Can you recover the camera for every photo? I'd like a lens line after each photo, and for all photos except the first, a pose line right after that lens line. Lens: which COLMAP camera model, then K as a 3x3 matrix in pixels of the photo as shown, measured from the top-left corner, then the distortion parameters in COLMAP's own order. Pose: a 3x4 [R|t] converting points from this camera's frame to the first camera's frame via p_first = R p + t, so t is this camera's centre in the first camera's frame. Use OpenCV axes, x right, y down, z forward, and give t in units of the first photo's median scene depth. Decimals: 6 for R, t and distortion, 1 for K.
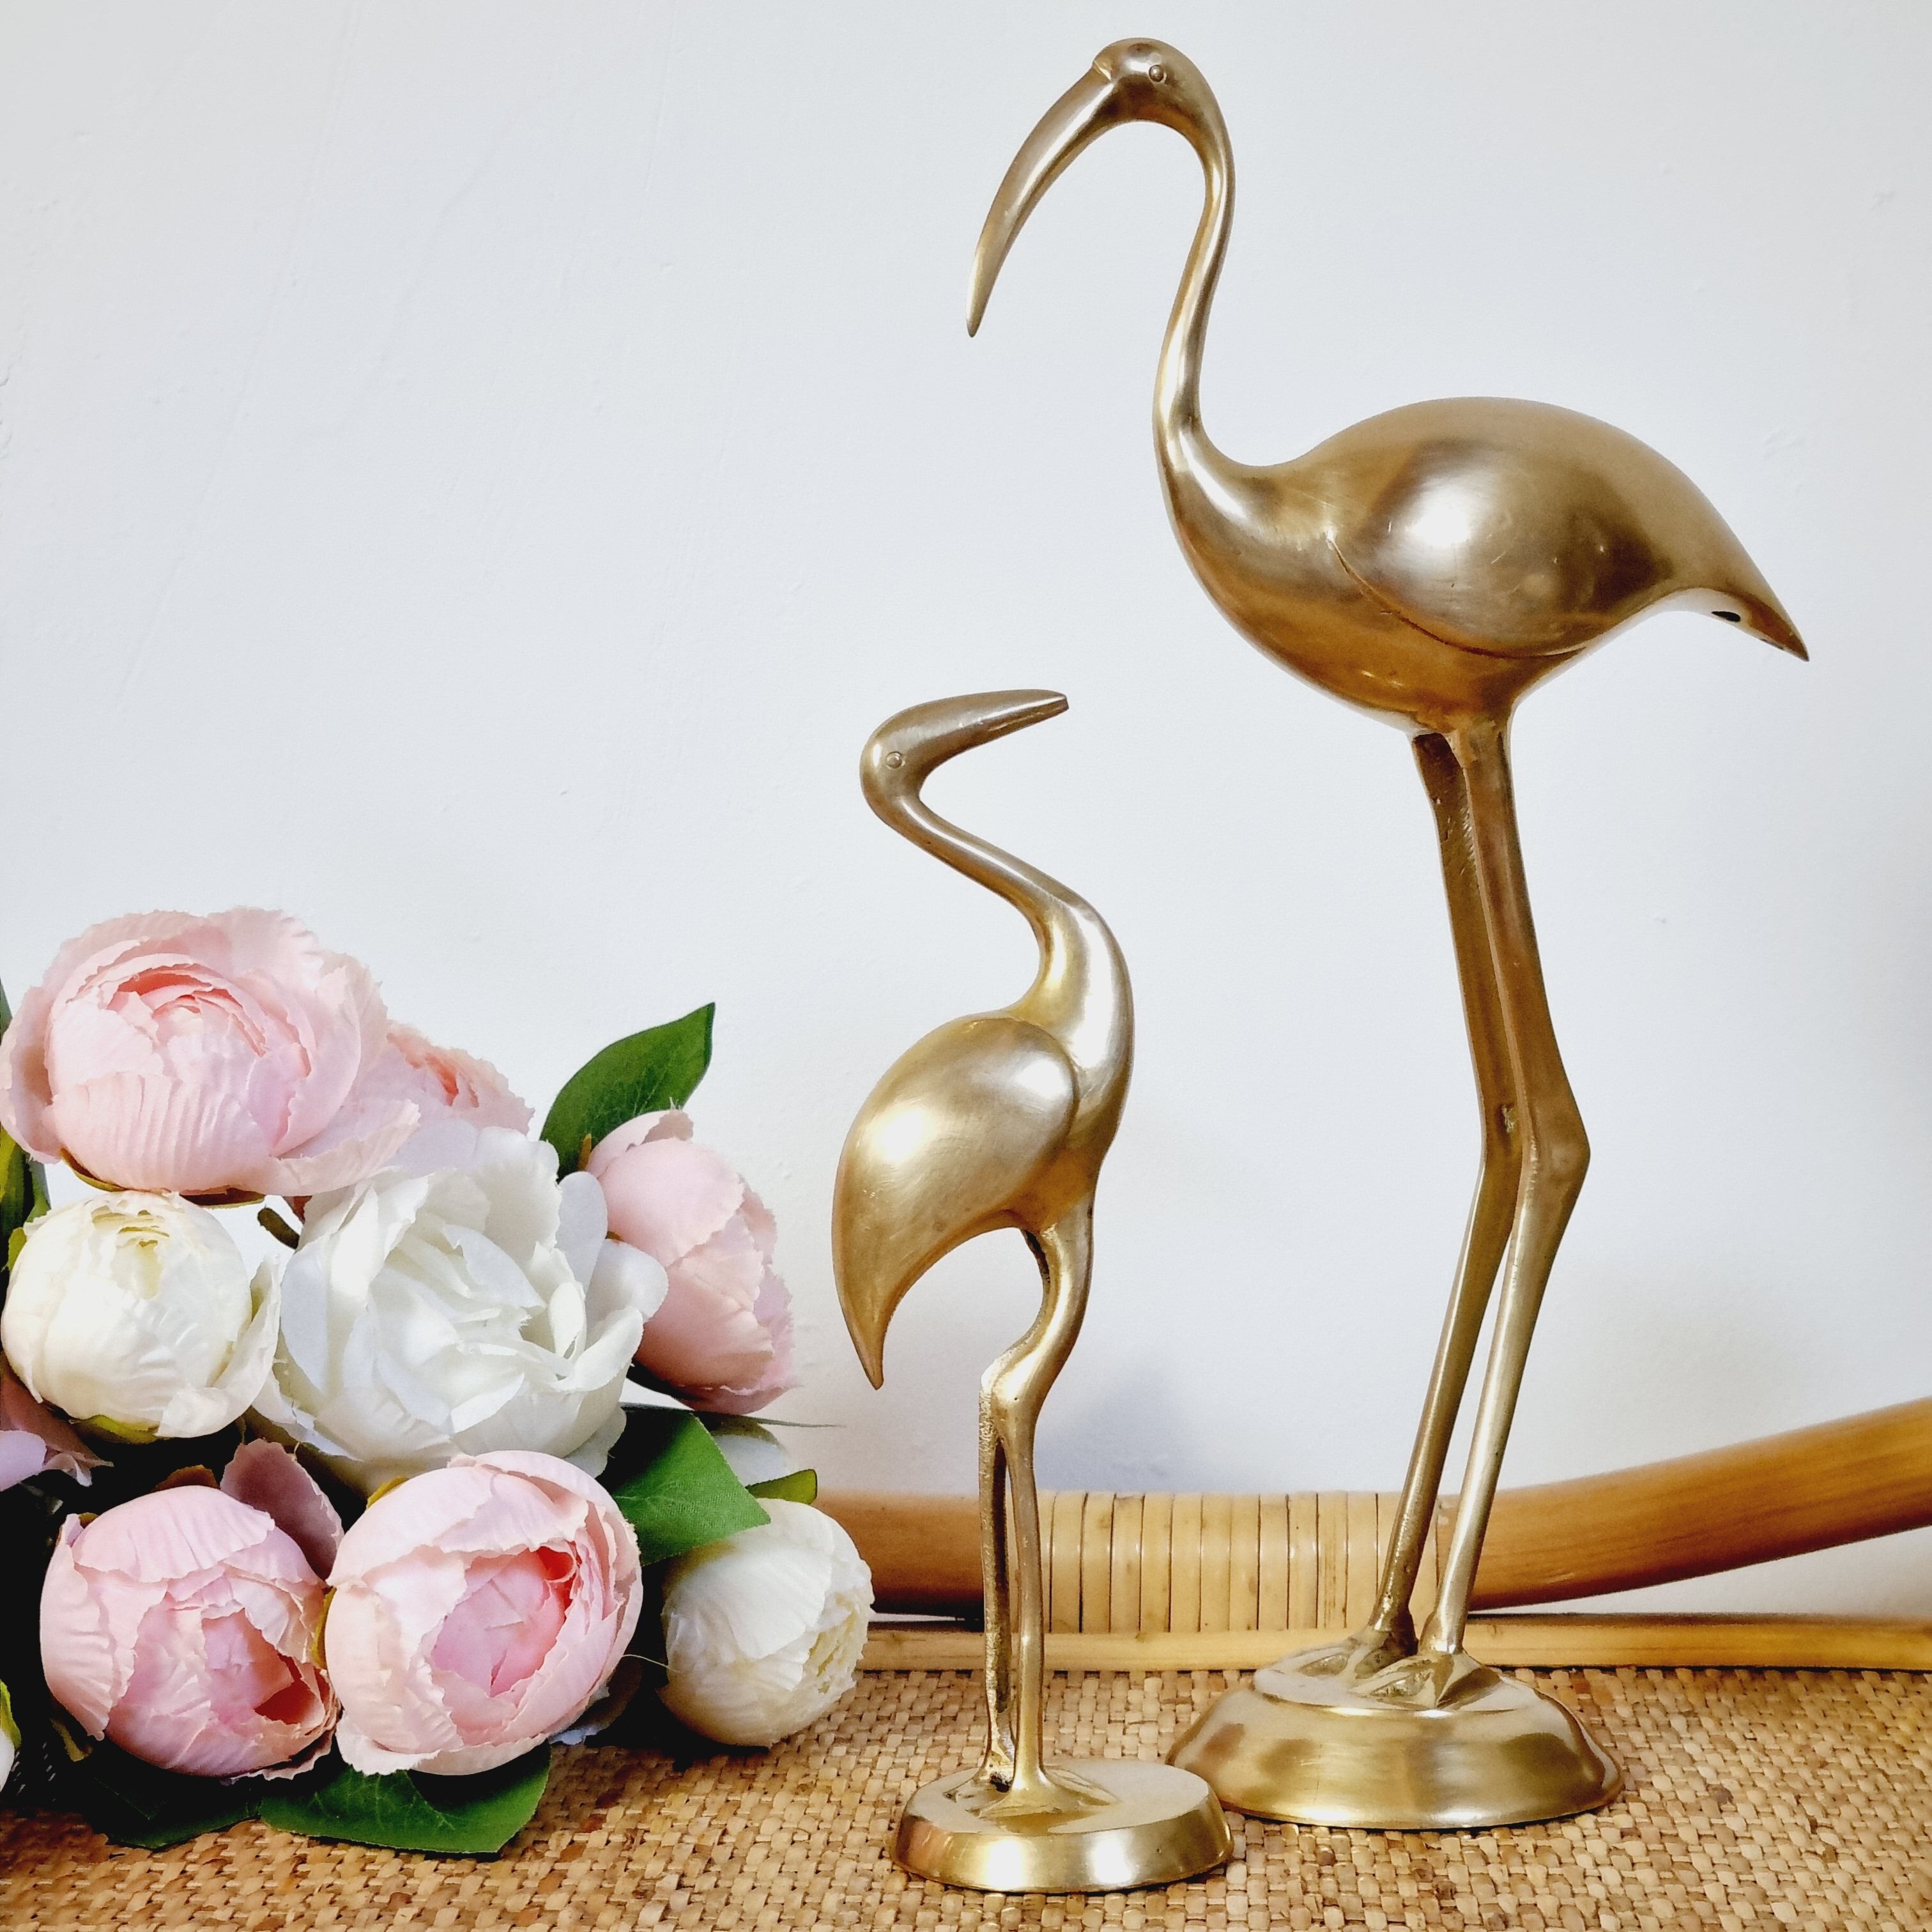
lens RADIAL K [[3906.9, 0, 962.9], [0, 3906.9, 1003.1], [0, 0, 1]] dist [0.081482, 0.049462]
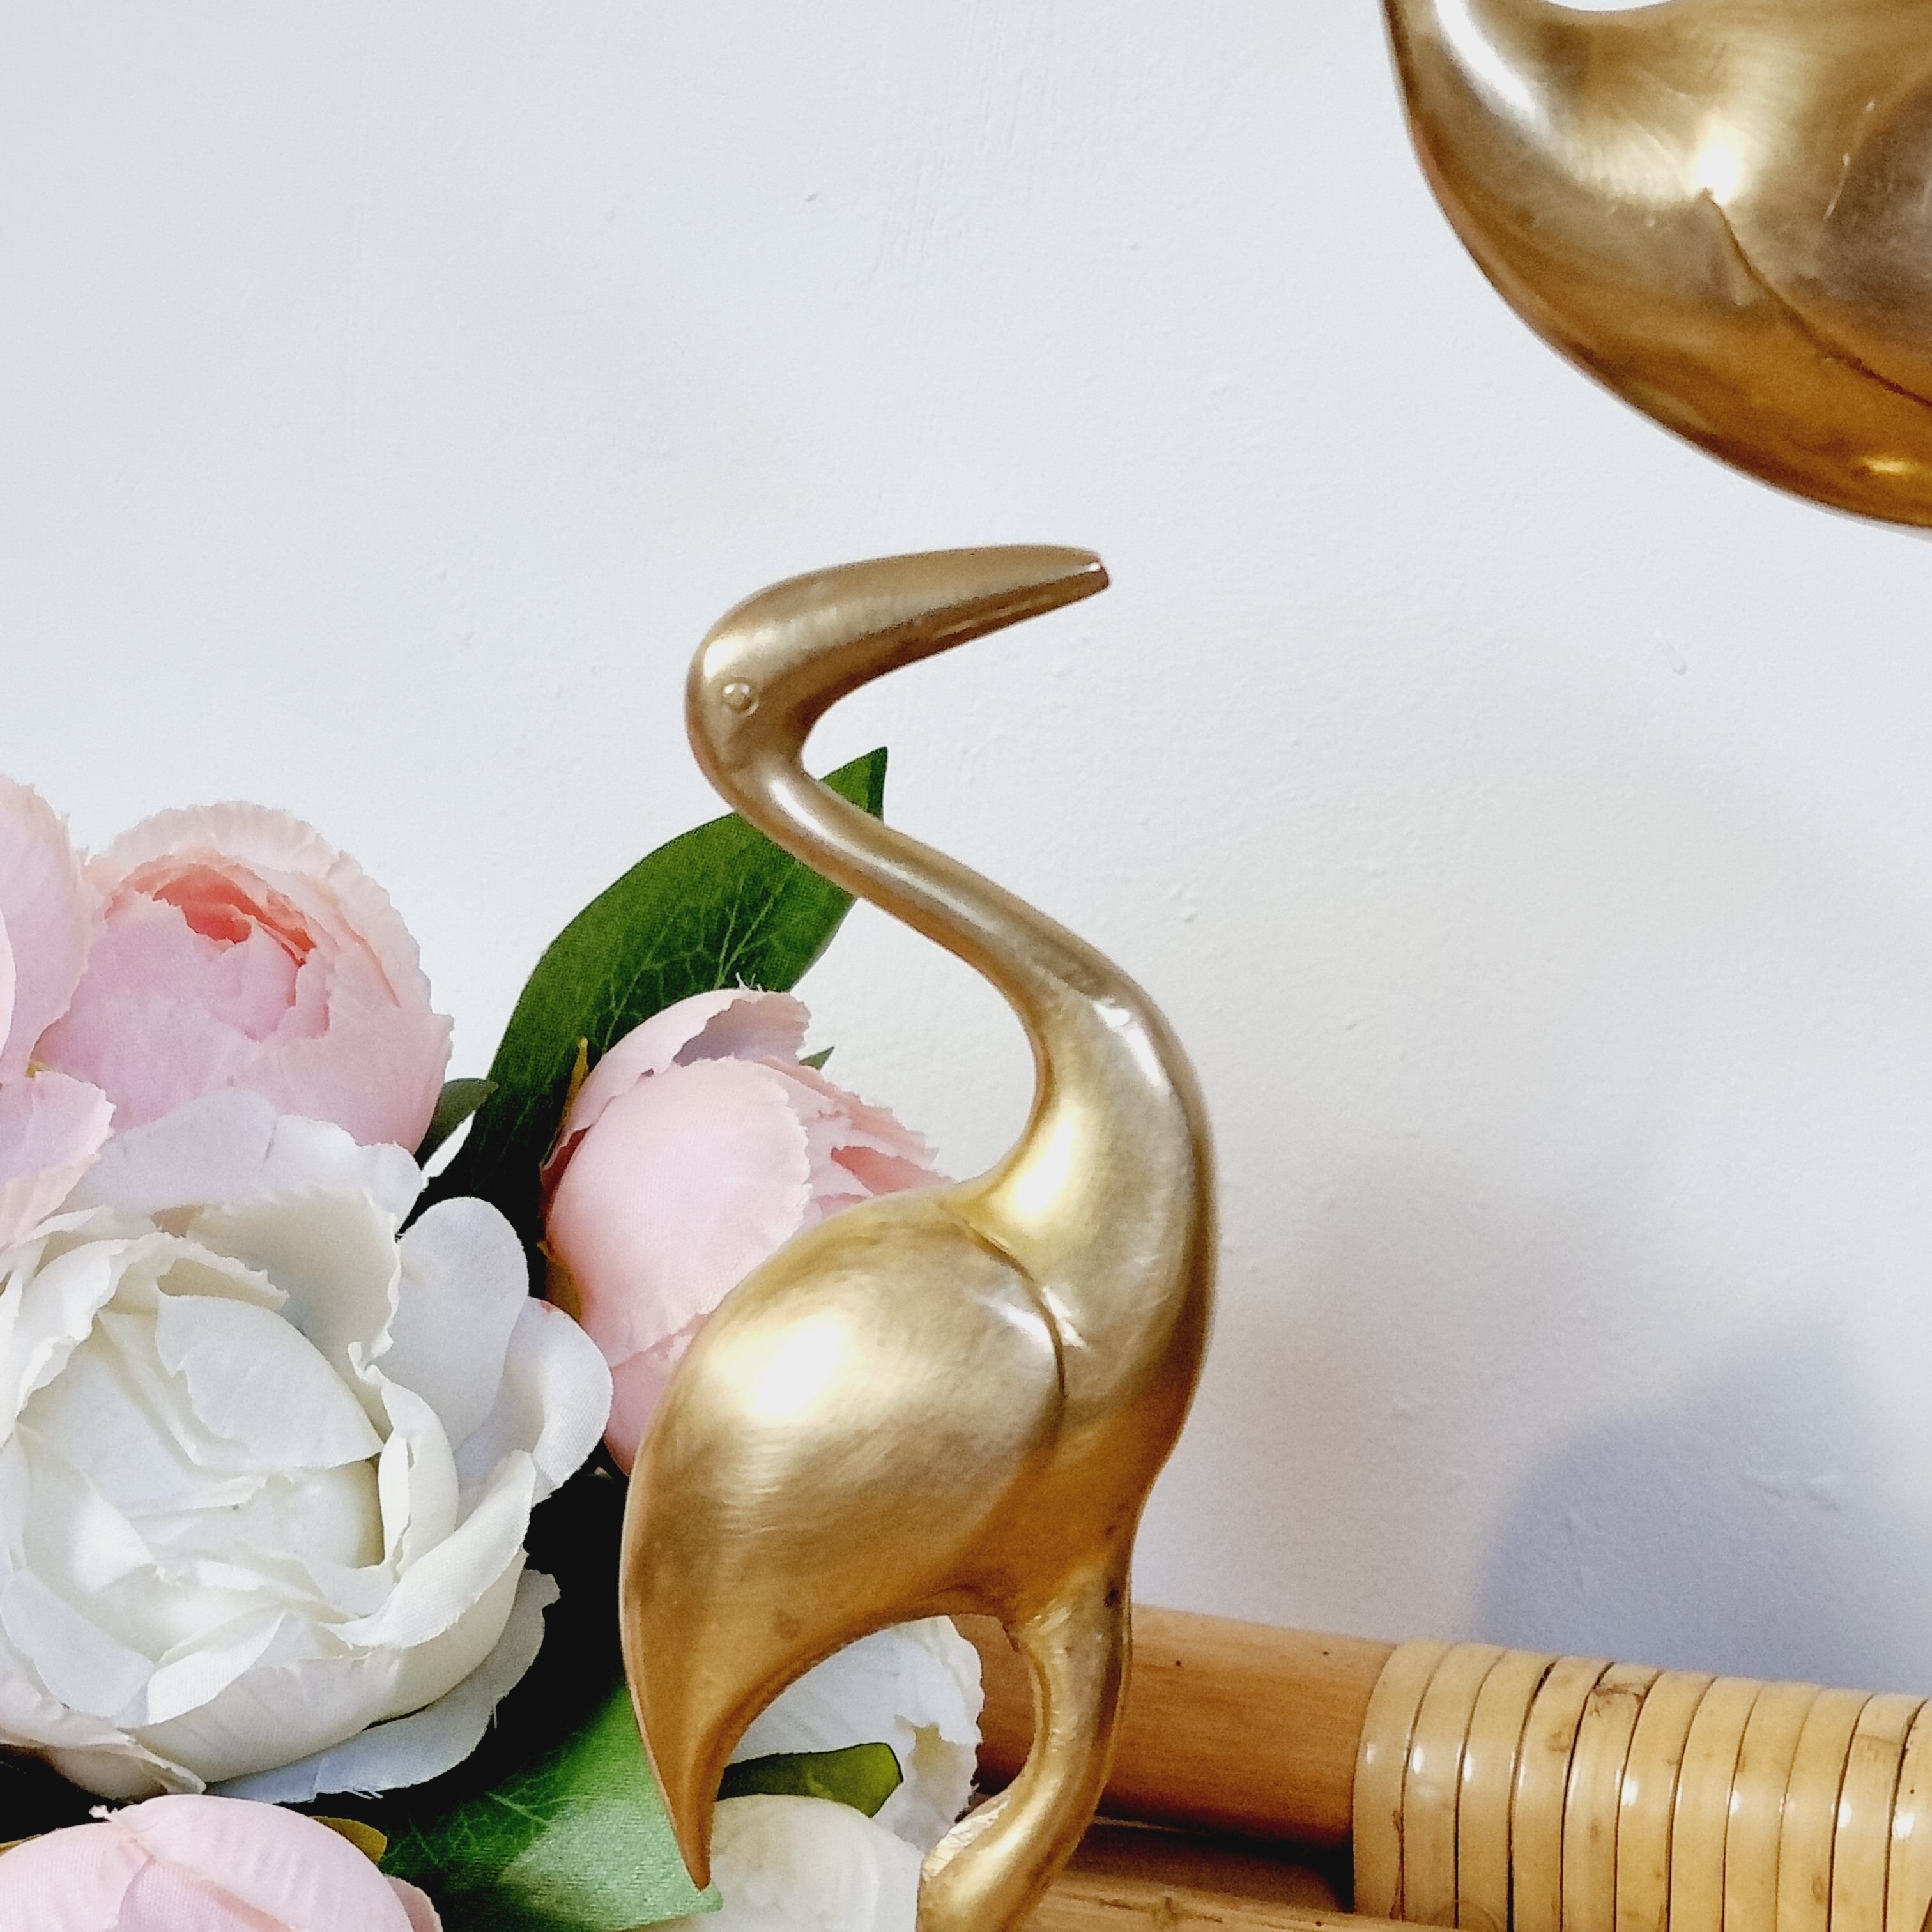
lens RADIAL K [[5902.3, 0, 1046.3], [0, 5902.3, 1095.6], [0, 0, 1]] dist [-0.004680, 1.942578]
pose [[0.961210, 0.075564, -0.265265, 0.207113], [-0.004194, 0.965633, 0.259877, -0.193435], [0.275786, -0.248684, 0.928493, 0.279304]]
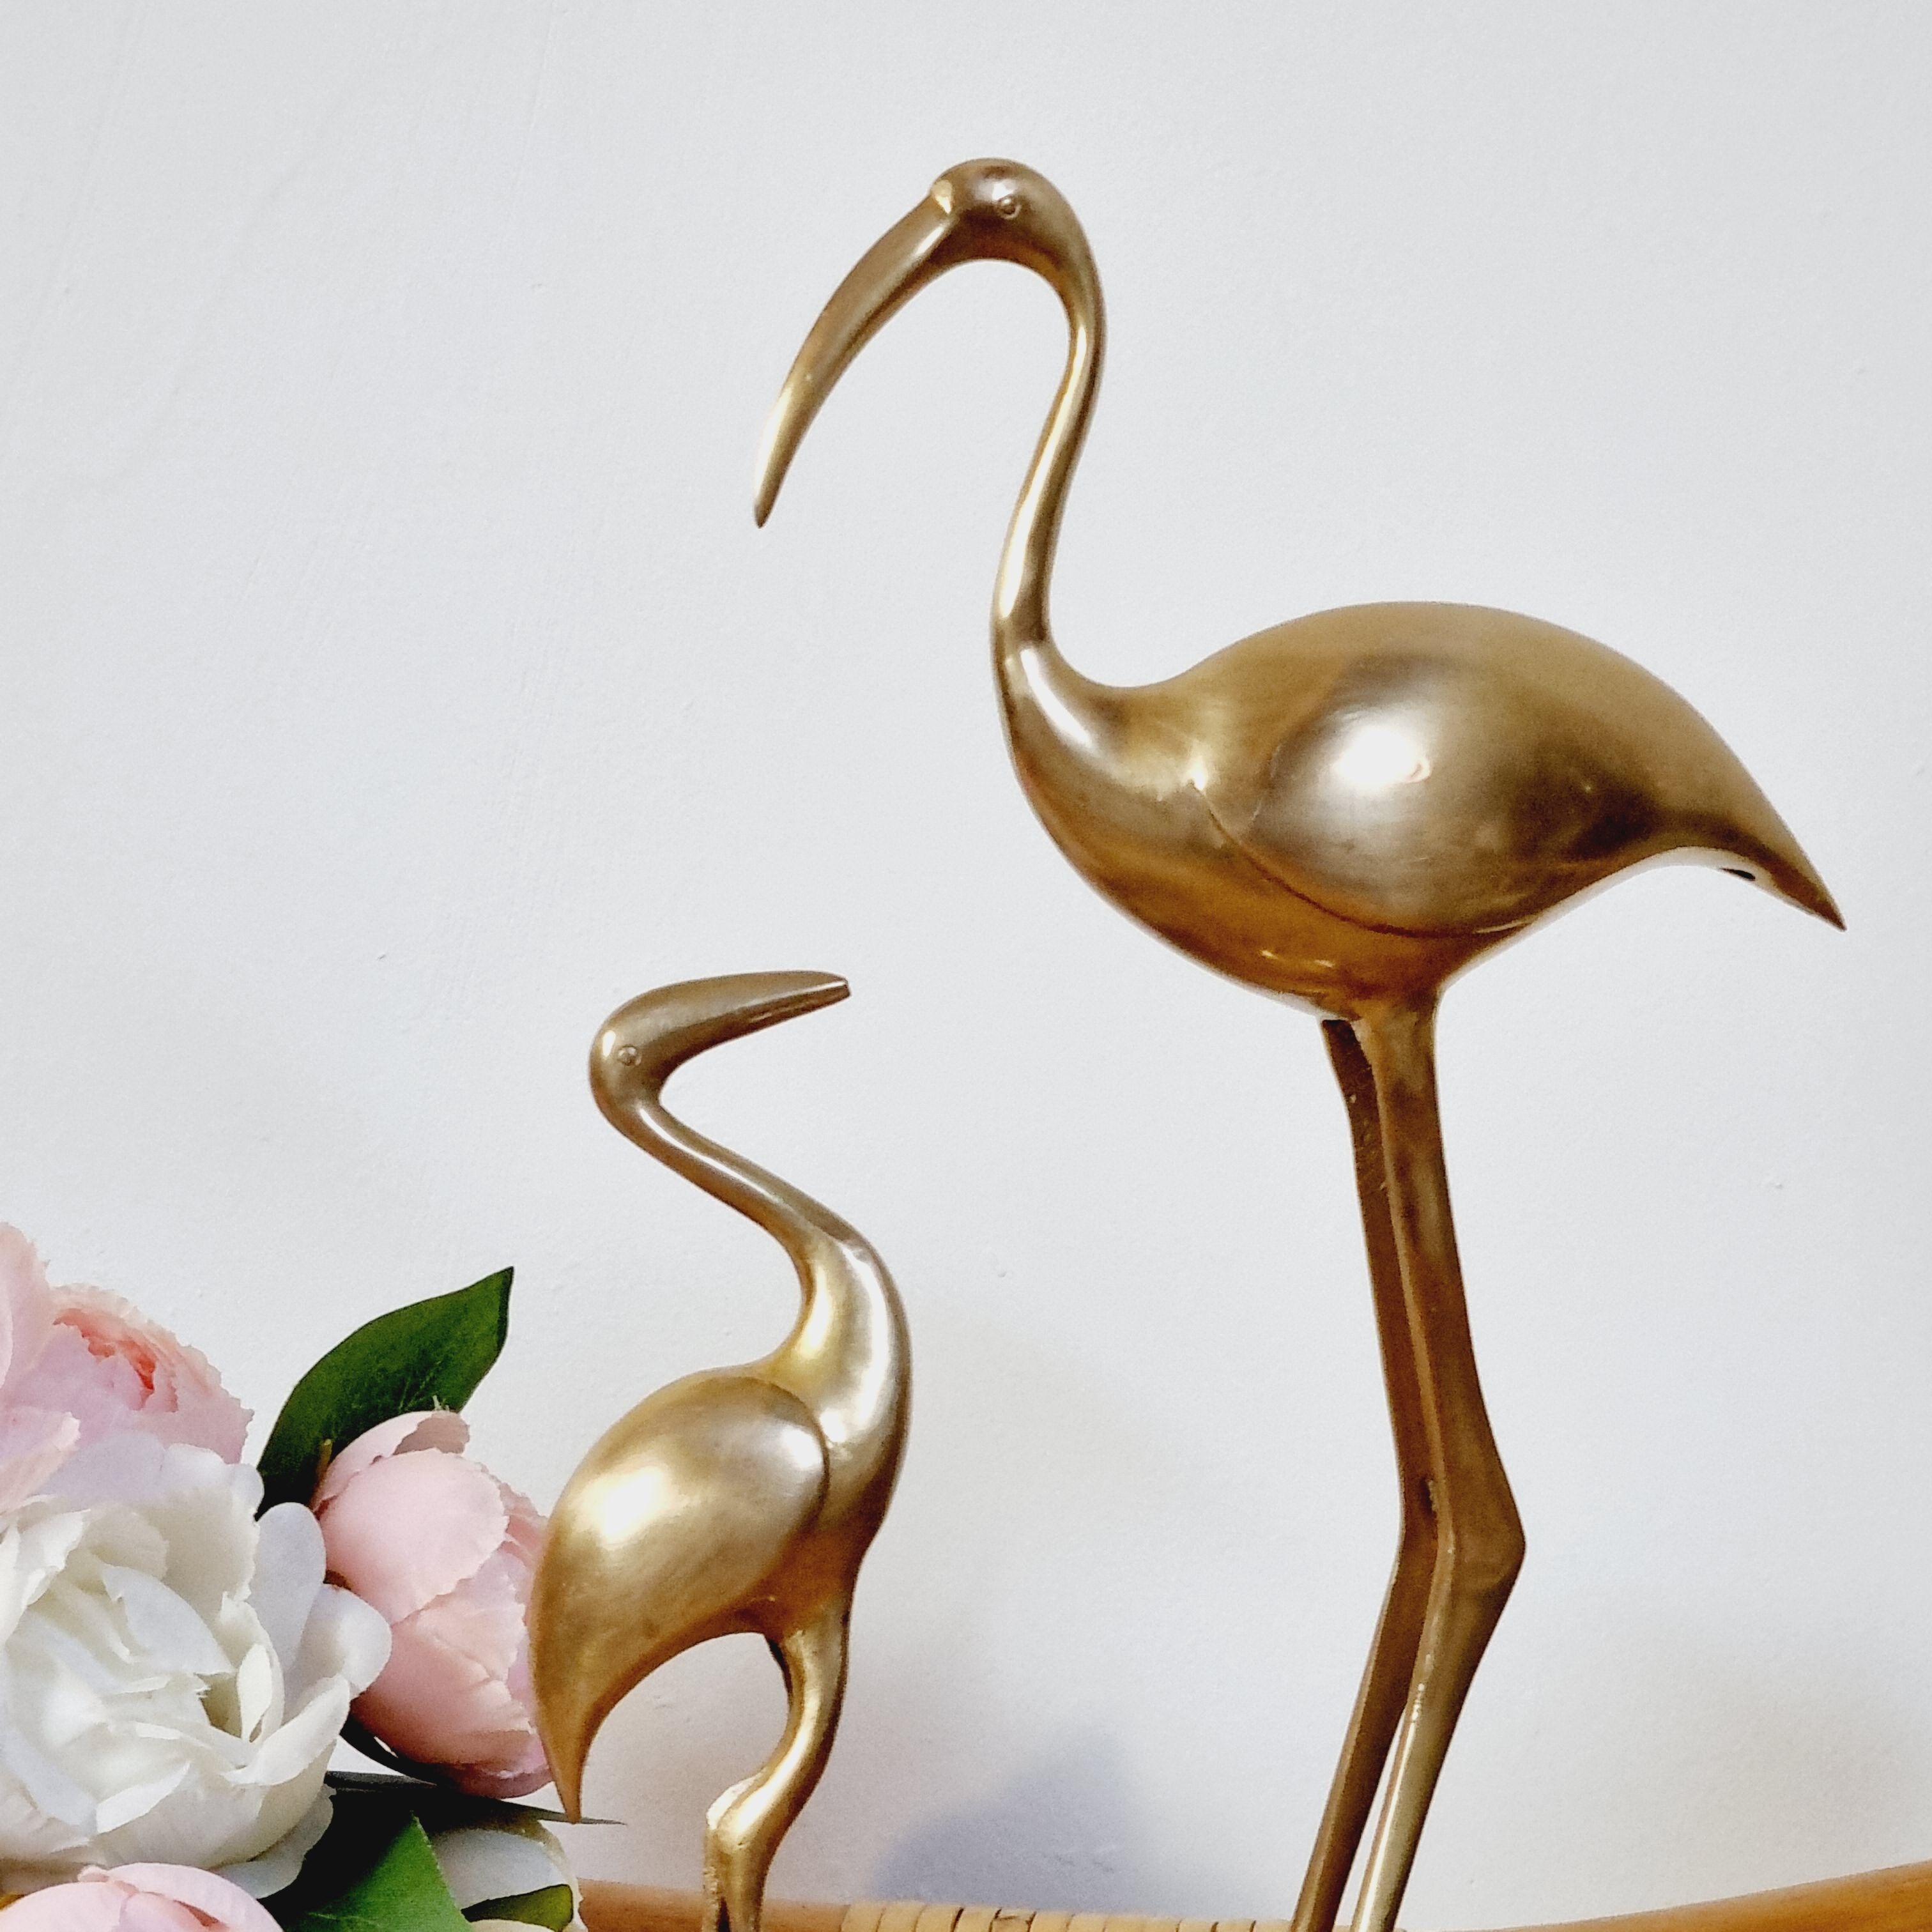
lens RADIAL K [[5852.9, 0, 966.0], [0, 5852.9, 966.0], [0, 0, 1]] dist [0.052517, 1.477992]
pose [[0.996119, 0.039449, -0.078682, 0.138610], [-0.038821, 0.999201, 0.009494, -0.088675], [0.078994, -0.006403, 0.996855, -0.202616]]
